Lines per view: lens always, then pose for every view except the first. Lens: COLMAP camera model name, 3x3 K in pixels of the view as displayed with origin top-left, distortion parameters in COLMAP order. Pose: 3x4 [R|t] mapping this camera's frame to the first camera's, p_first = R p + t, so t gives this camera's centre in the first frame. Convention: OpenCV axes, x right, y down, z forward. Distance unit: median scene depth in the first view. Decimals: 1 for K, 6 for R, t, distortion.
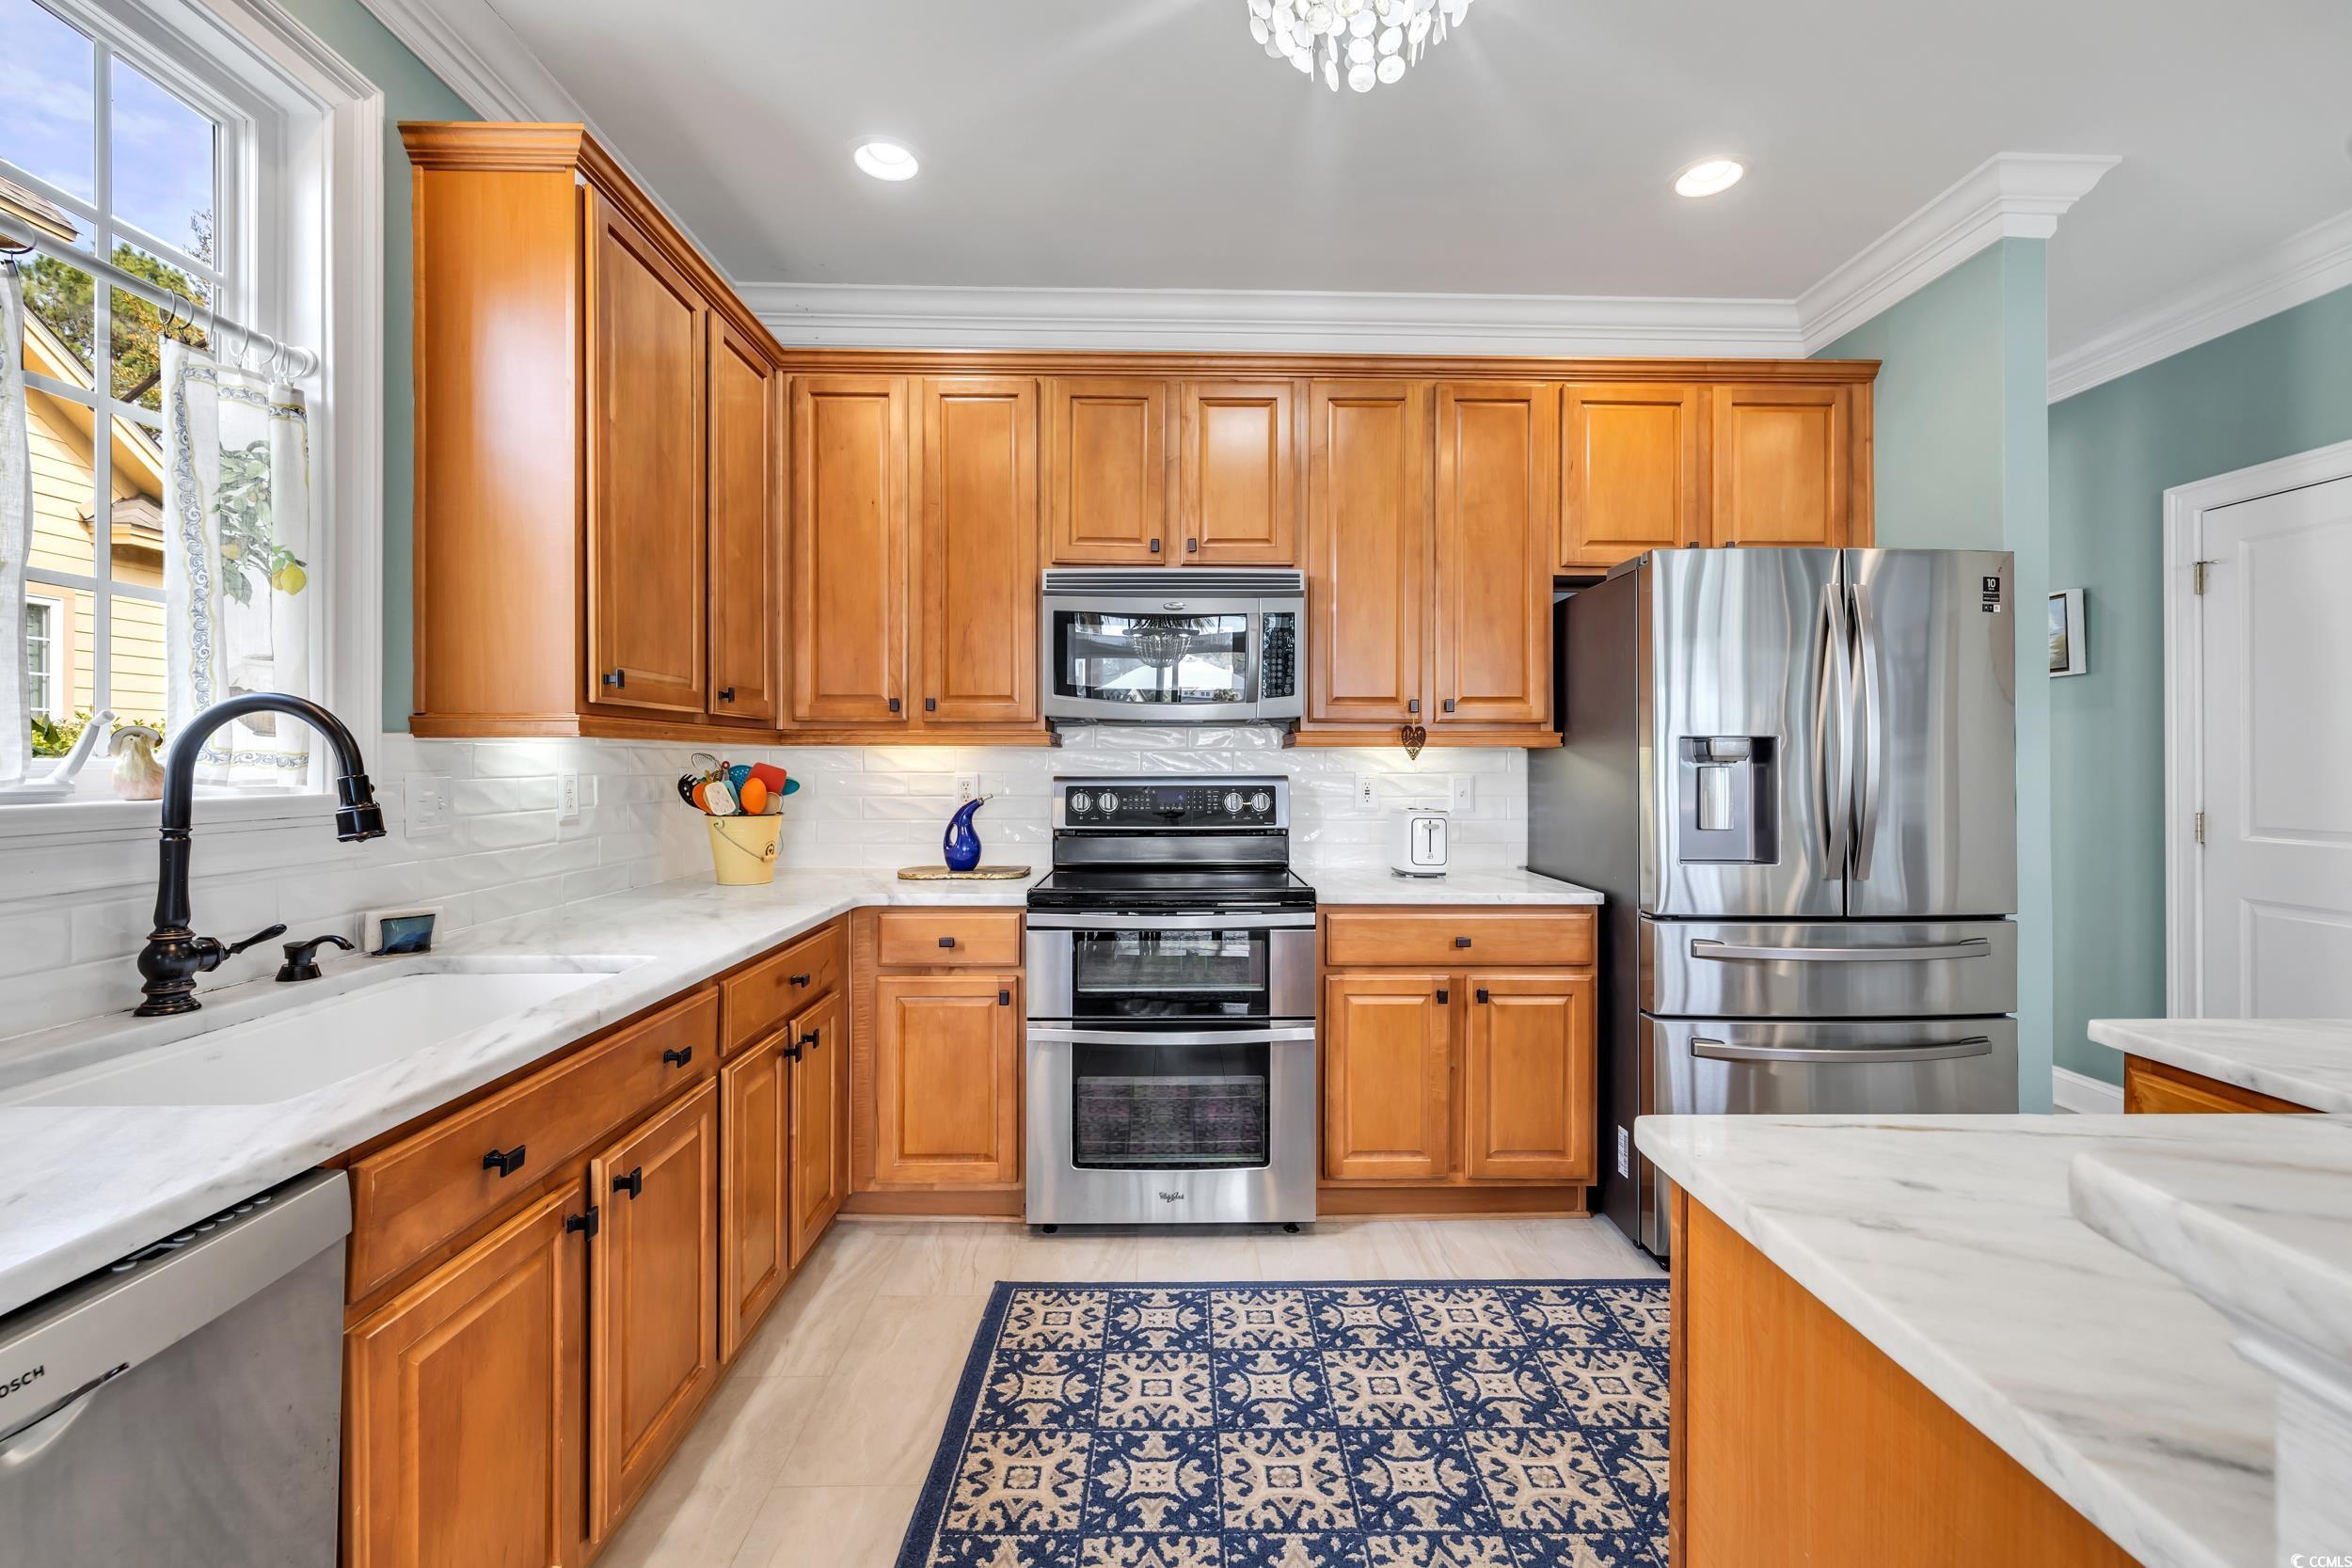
lens RADIAL K [[1052.9, 0, 1163.7], [0, 1052.9, 753.3], [0, 0, 1]] dist [0.004811, 0.000951]
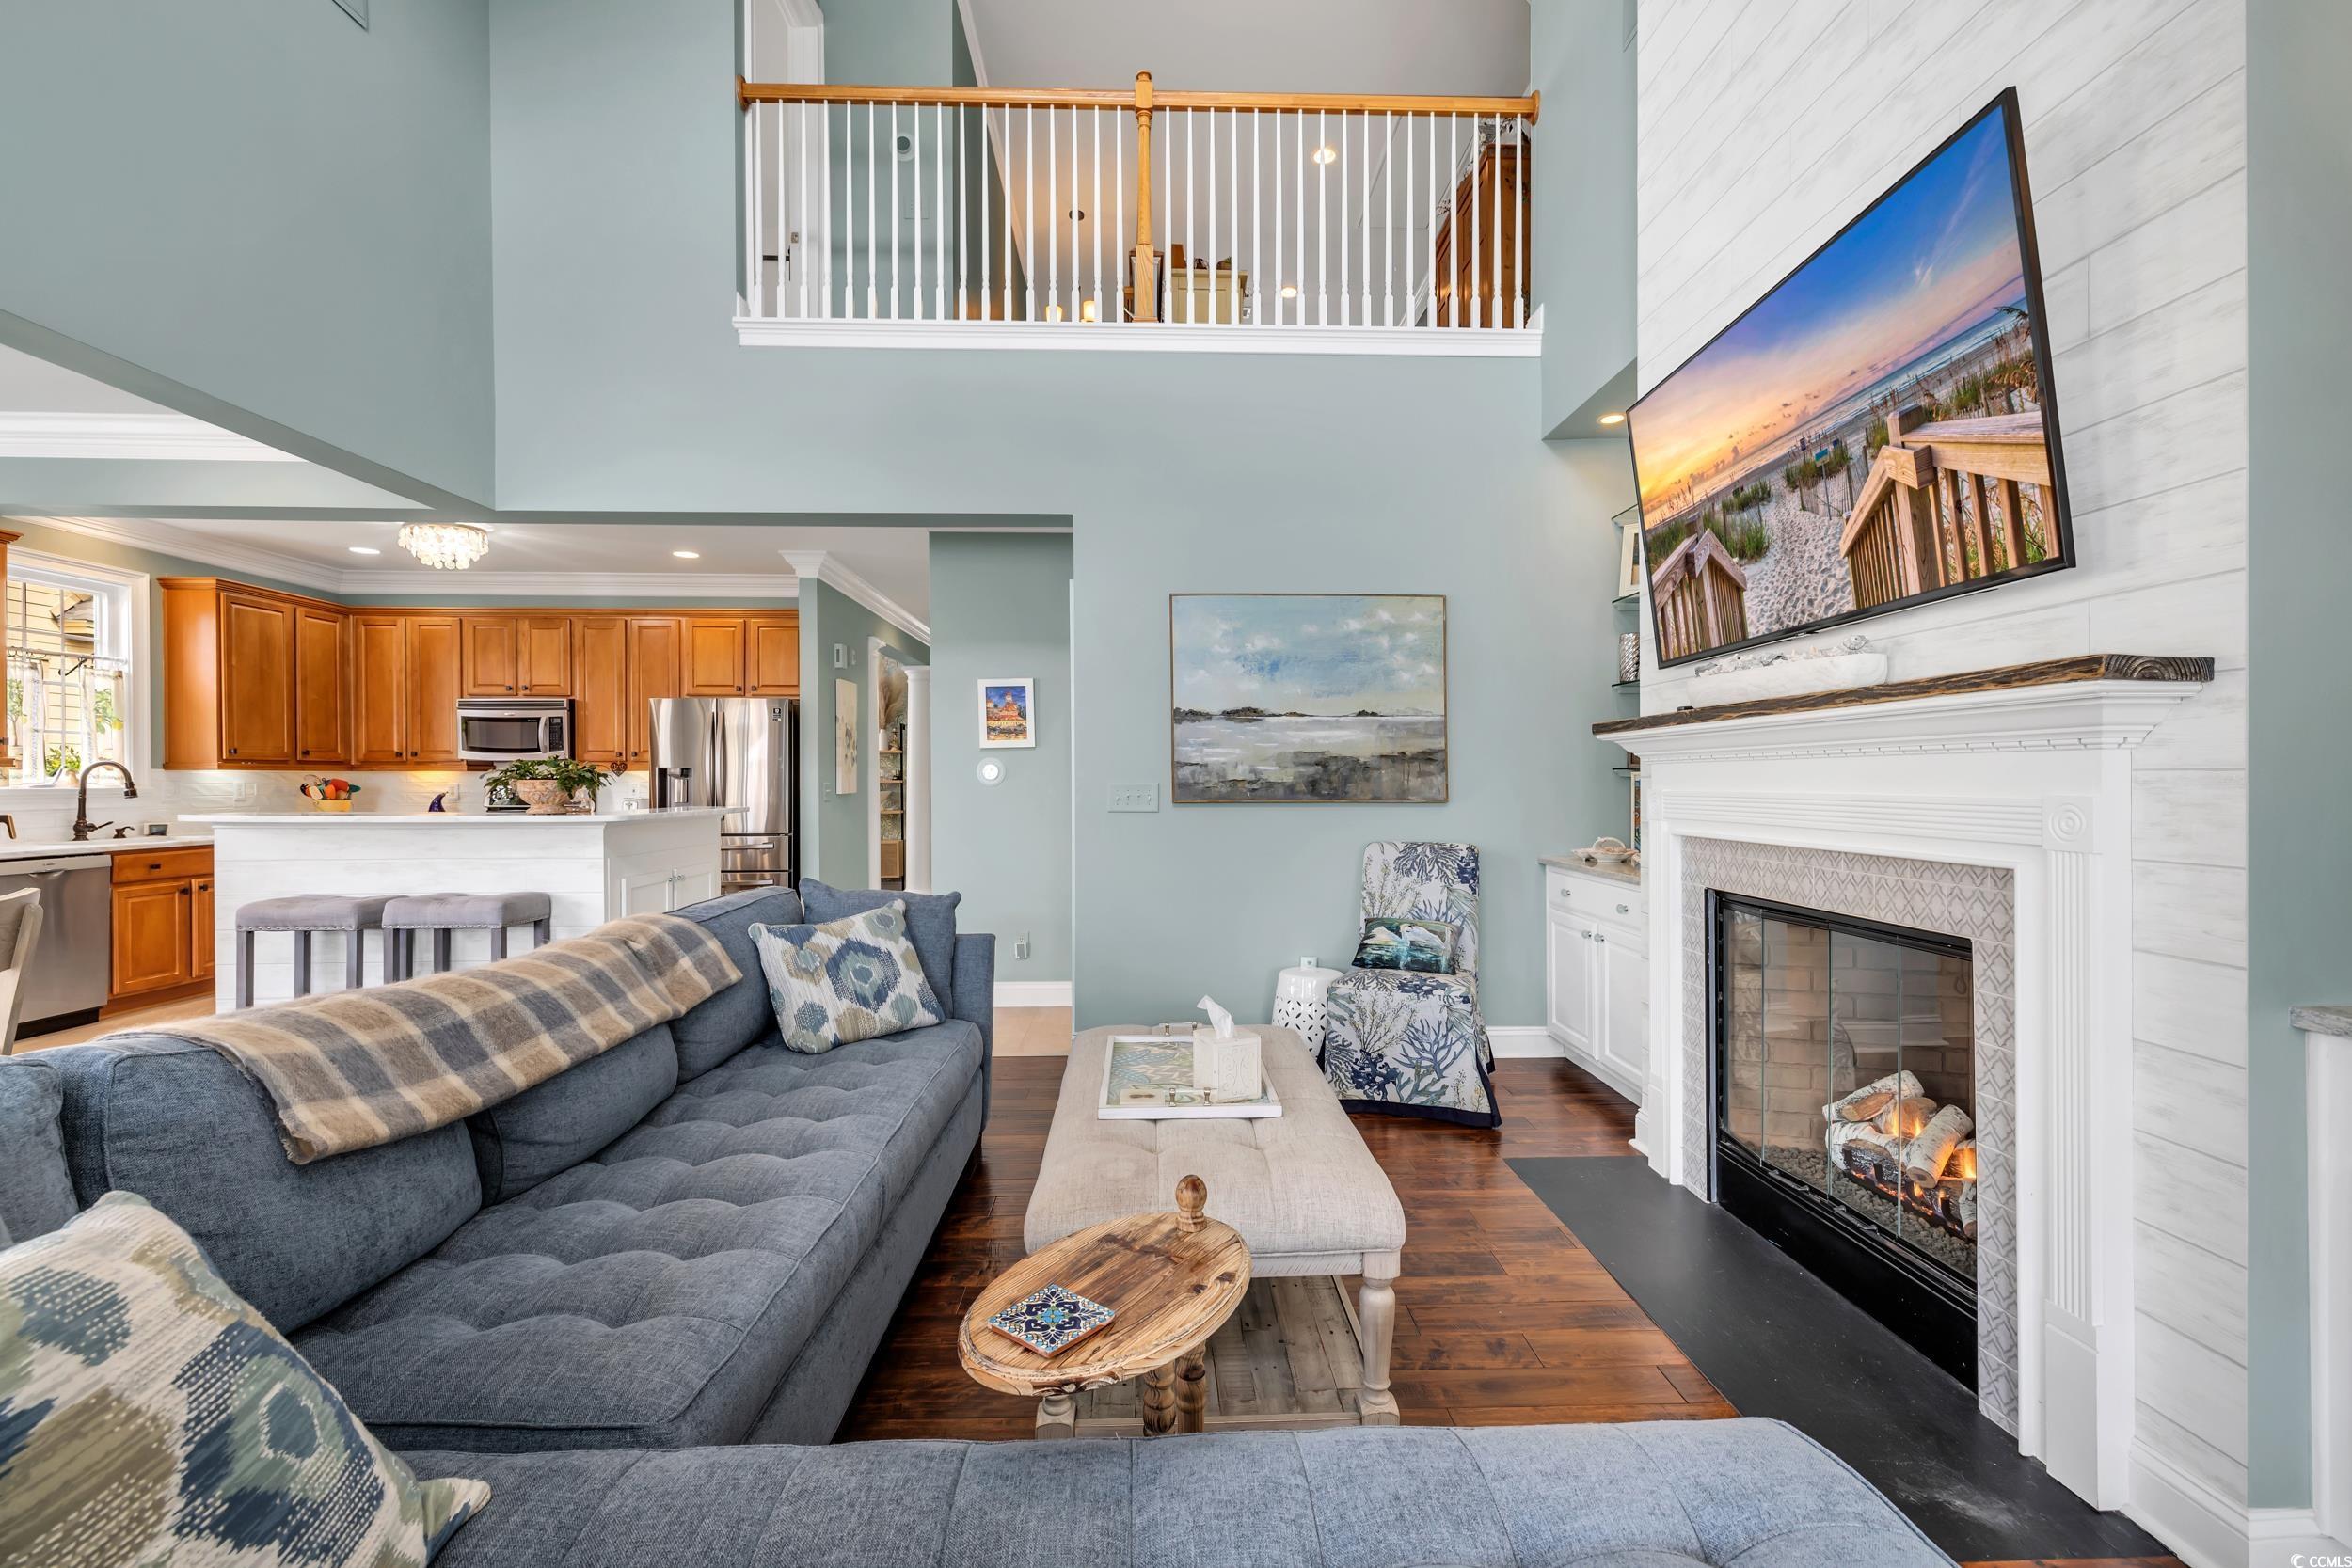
lens RADIAL K [[1052.9, 0, 1158.7], [0, 1052.9, 783.3], [0, 0, 1]] dist [0.004811, 0.000951]
pose [[0.999936, 0.003293, 0.010808, 2.251965], [-0.003460, 0.999875, 0.015446, -0.035610], [-0.010756, -0.015483, 0.999822, -2.218949]]
